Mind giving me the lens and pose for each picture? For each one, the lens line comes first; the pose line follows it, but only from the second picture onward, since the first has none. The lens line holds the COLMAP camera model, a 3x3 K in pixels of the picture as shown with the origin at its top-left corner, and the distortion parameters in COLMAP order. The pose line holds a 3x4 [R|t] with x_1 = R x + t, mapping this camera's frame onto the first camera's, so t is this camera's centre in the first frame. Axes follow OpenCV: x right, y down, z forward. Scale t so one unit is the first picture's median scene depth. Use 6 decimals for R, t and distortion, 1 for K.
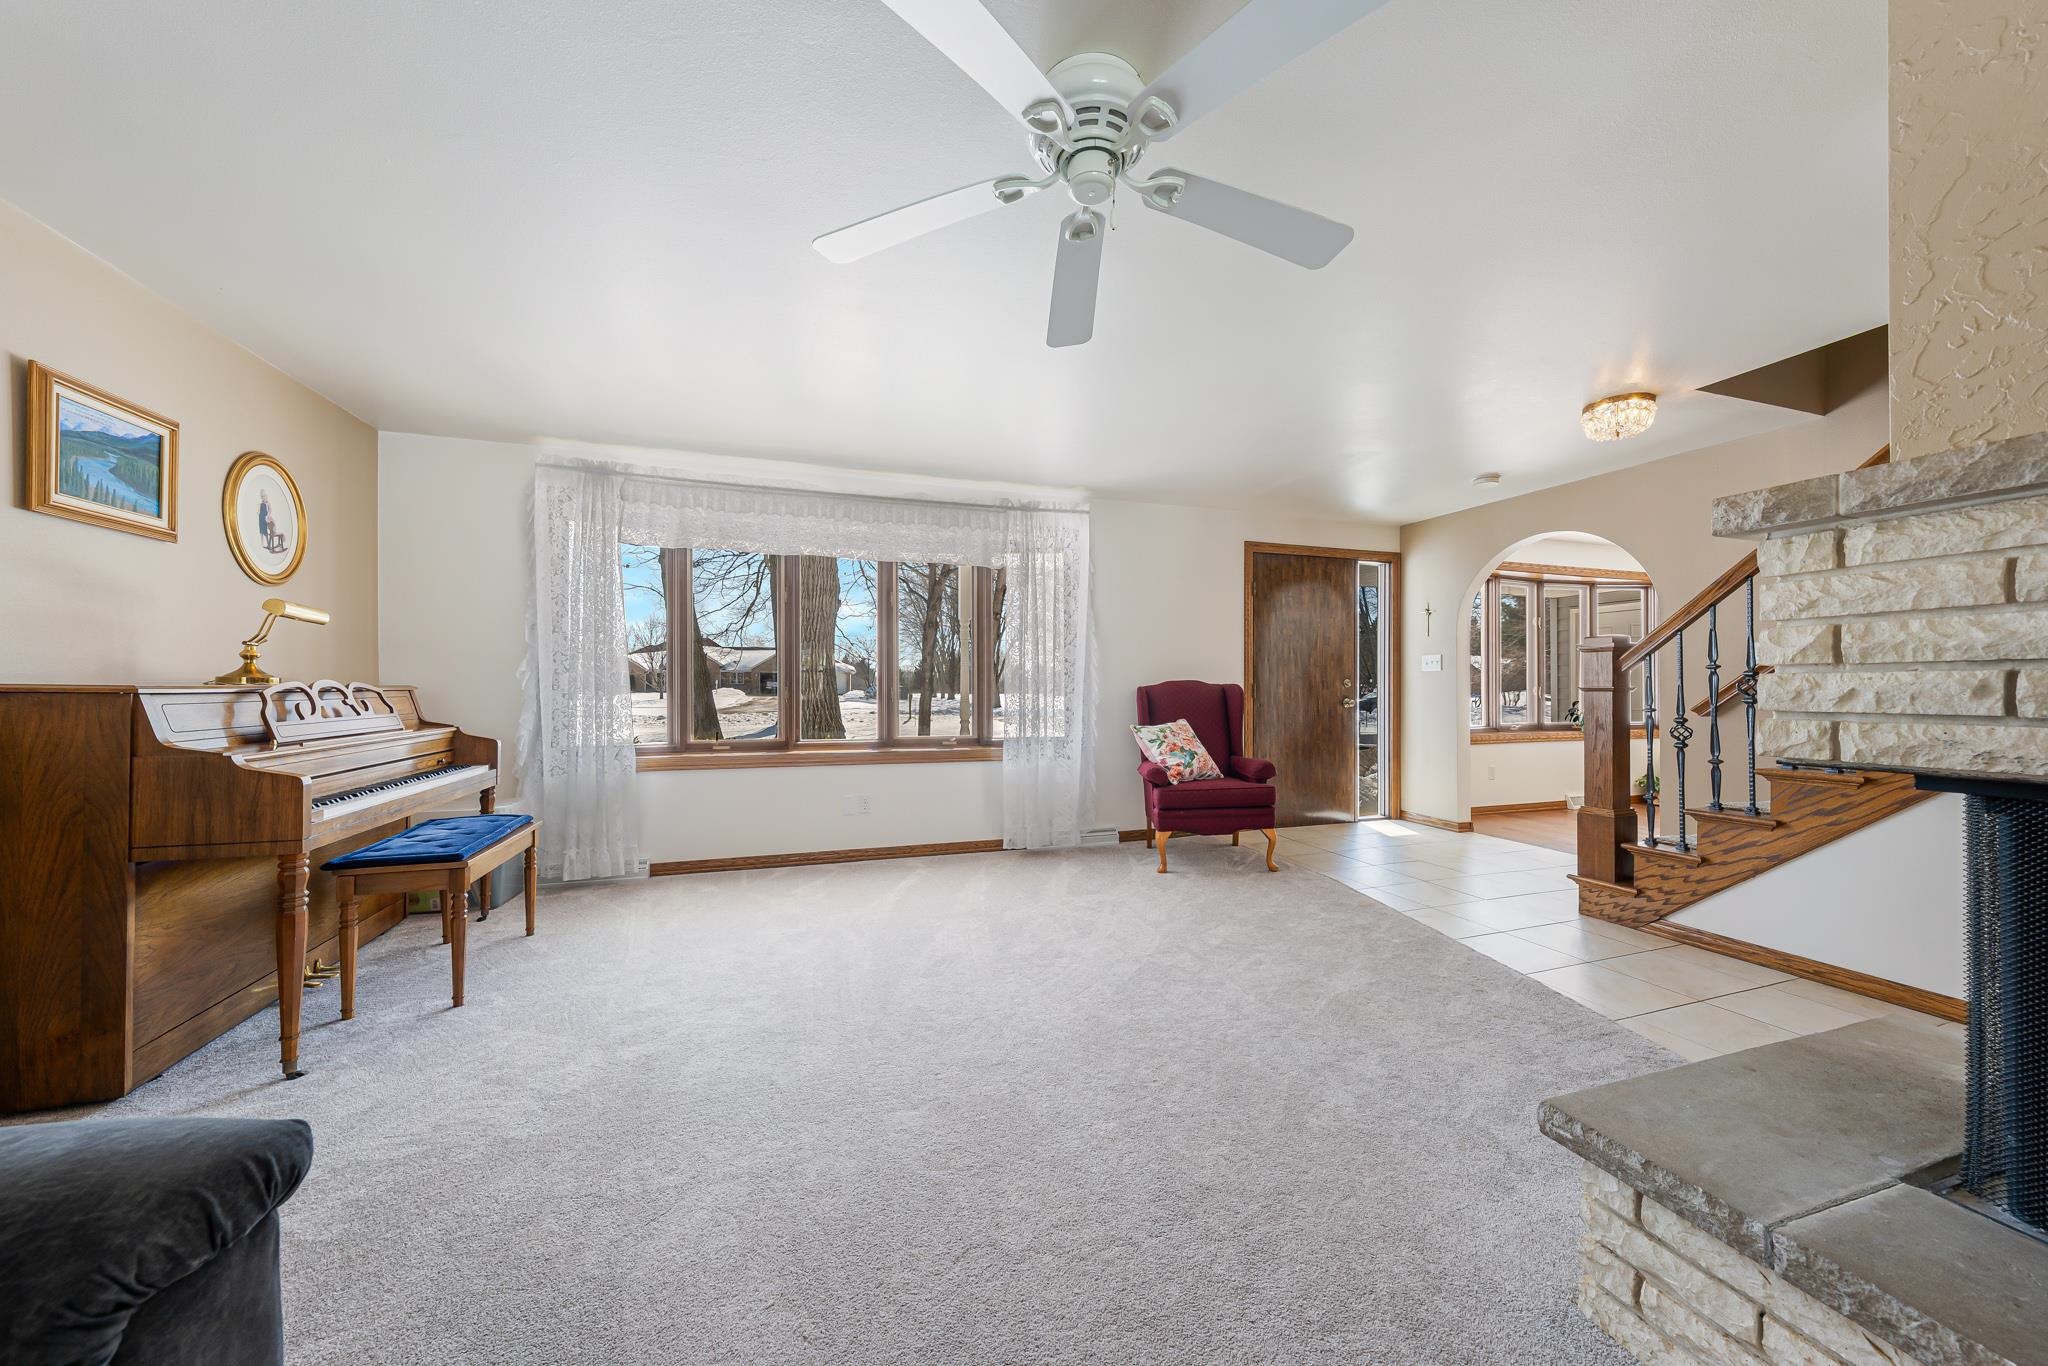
lens RADIAL K [[711.8, 0, 1024.3], [0, 711.8, 684.3], [0, 0, 1]] dist [0.001169, -0.000002]
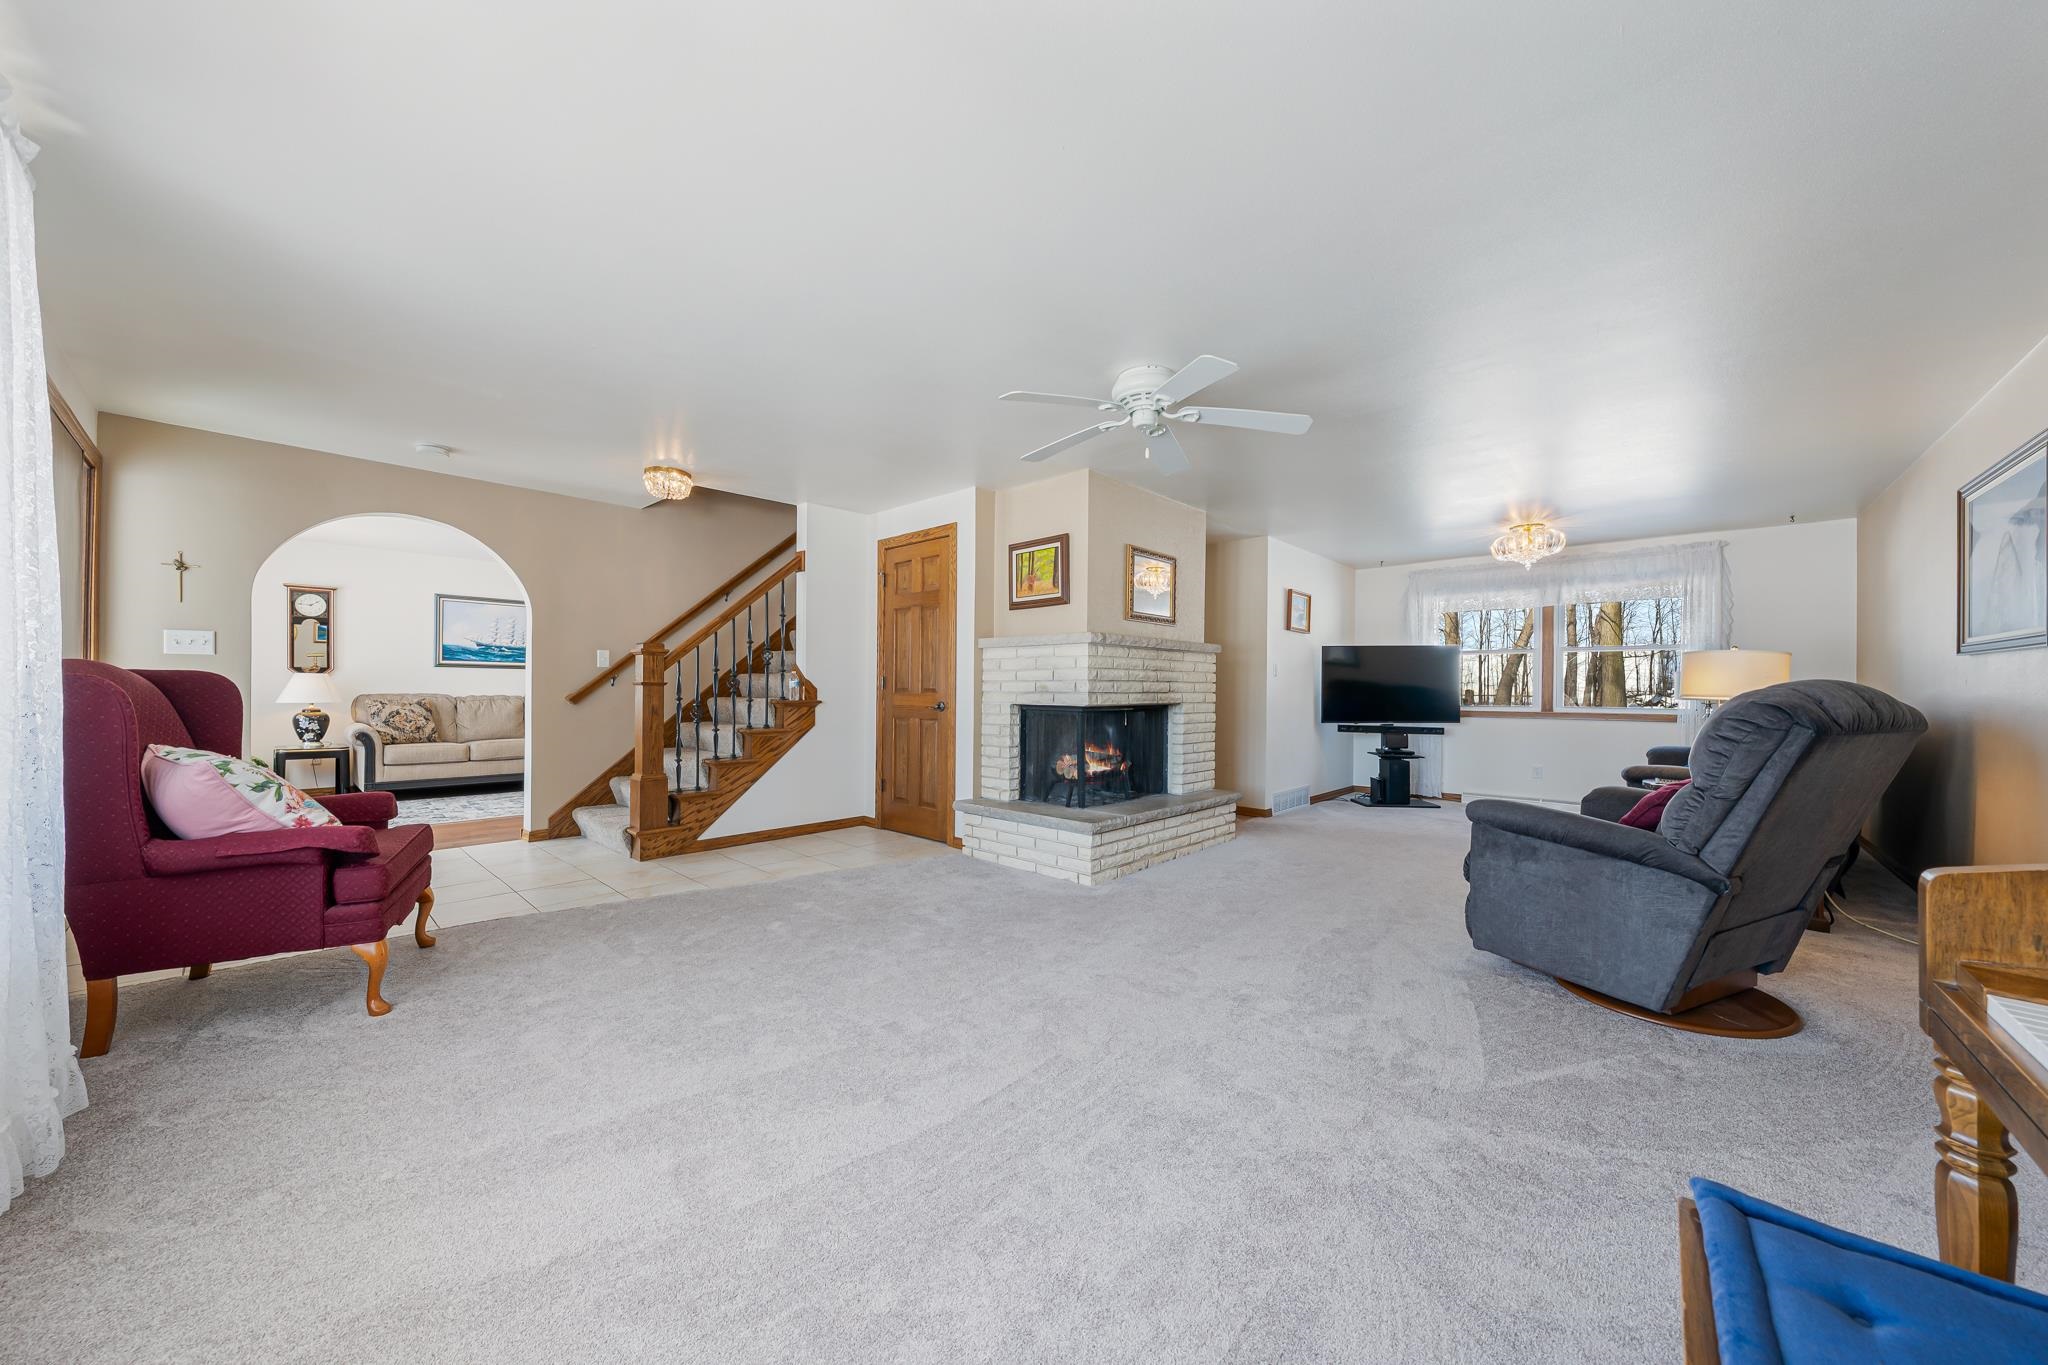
lens RADIAL K [[711.8, 0, 1035.3], [0, 711.8, 687.3], [0, 0, 1]] dist [0.001169, -0.000002]
pose [[-0.500215, -0.003748, 0.865893, -0.516630], [-0.011231, 0.999935, -0.002160, 0.006648], [-0.865828, -0.010806, -0.500225, 0.805044]]
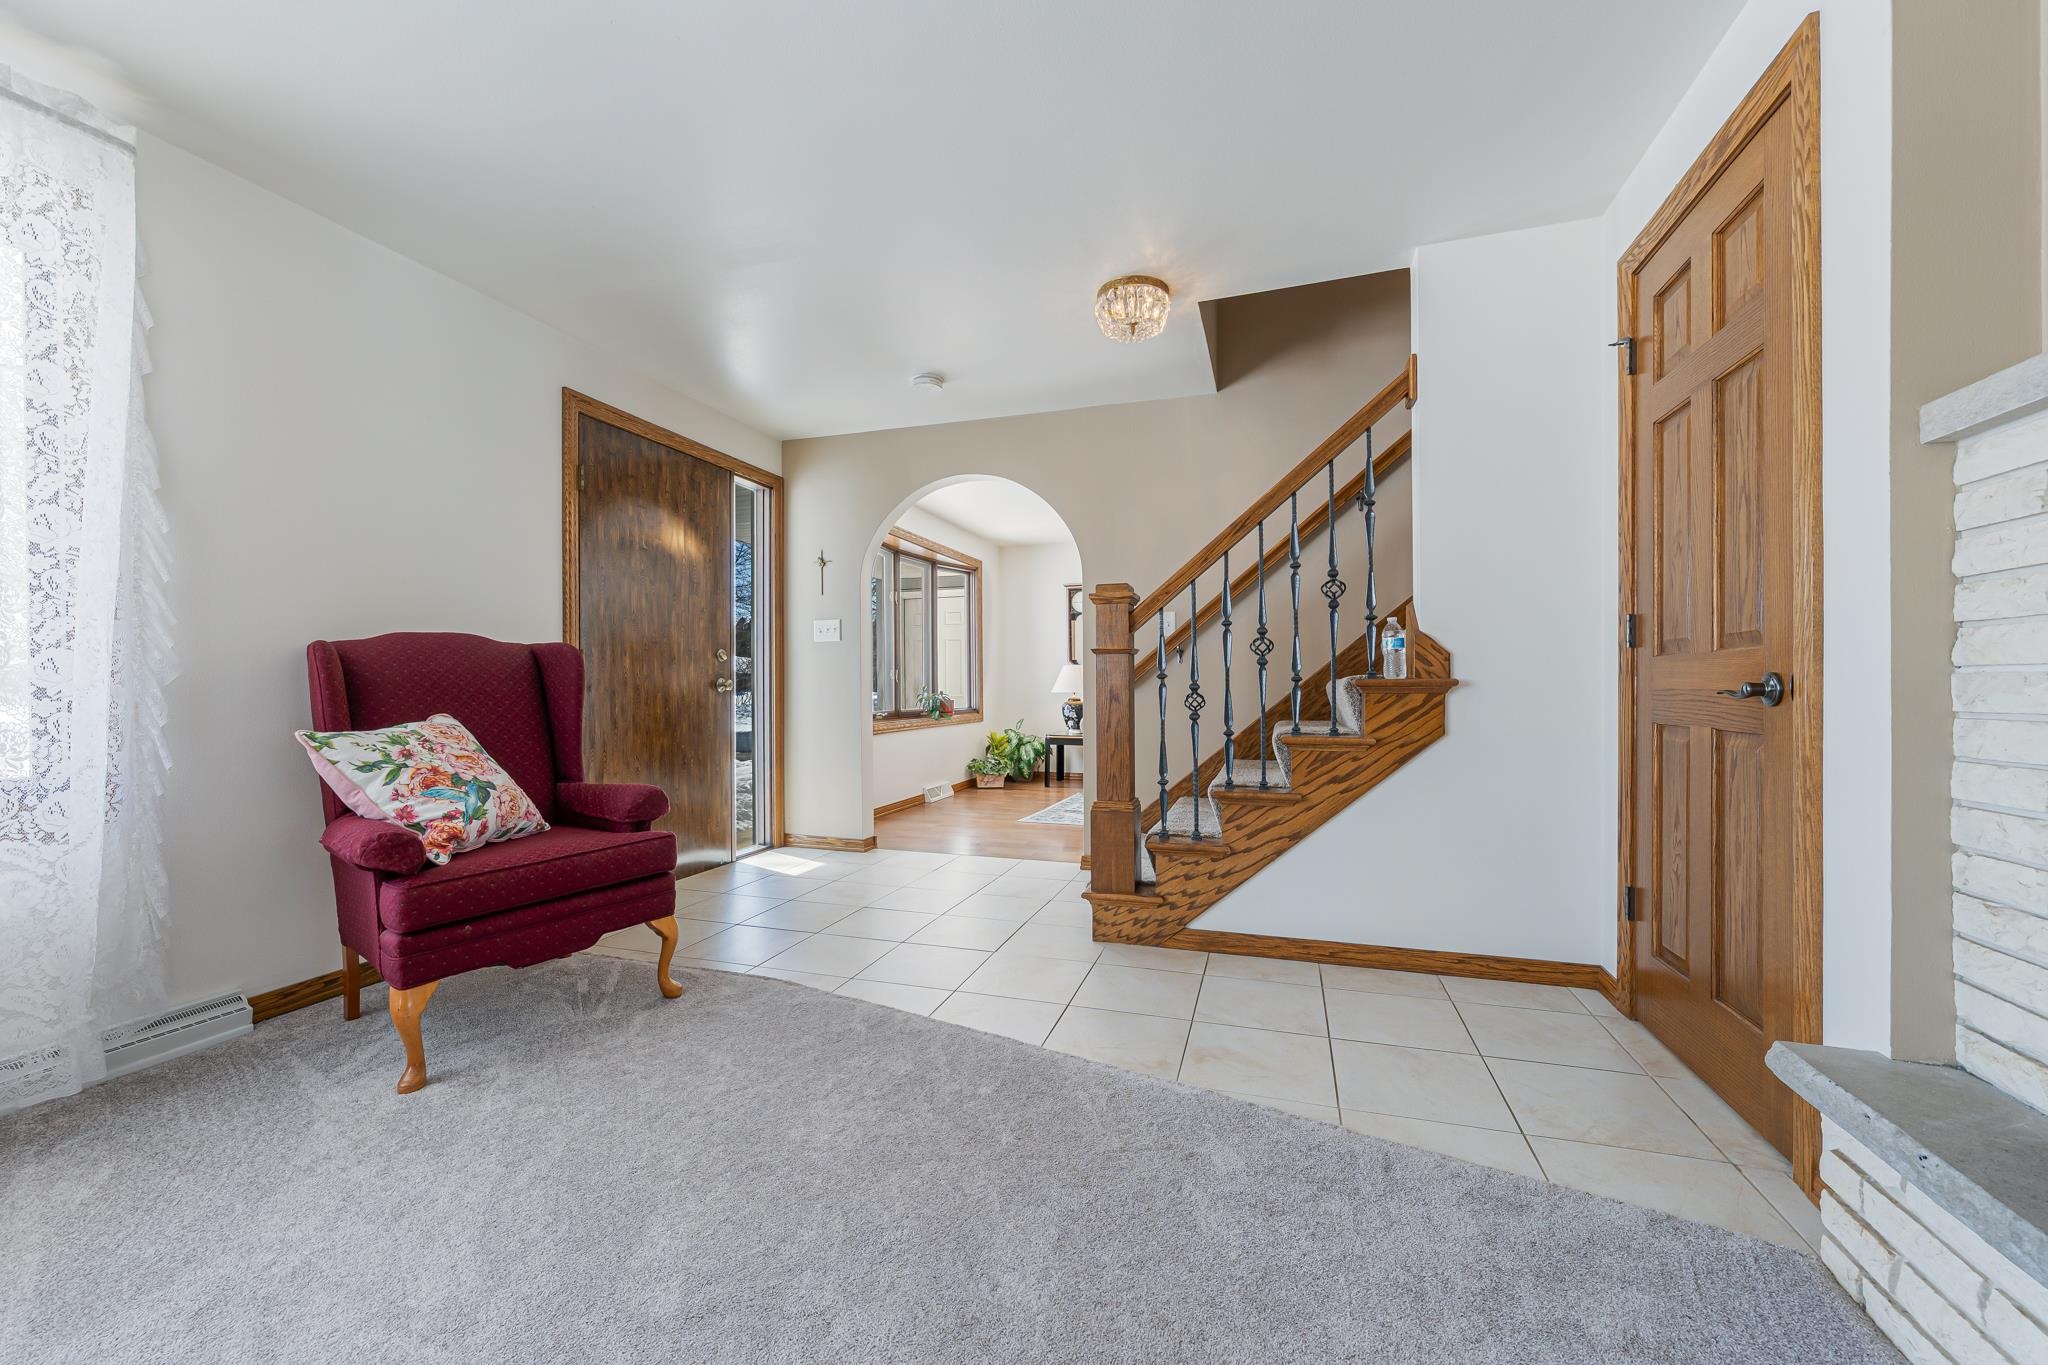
lens RADIAL K [[783.5, 0, 1027.4], [0, 783.5, 688.9], [0, 0, 1]] dist [-0.005908, 0.000167]
pose [[0.586068, -0.005819, 0.810241, 0.038649], [0.002035, 0.999982, 0.005709, 0.033435], [-0.810259, -0.001697, 0.586070, 0.438045]]
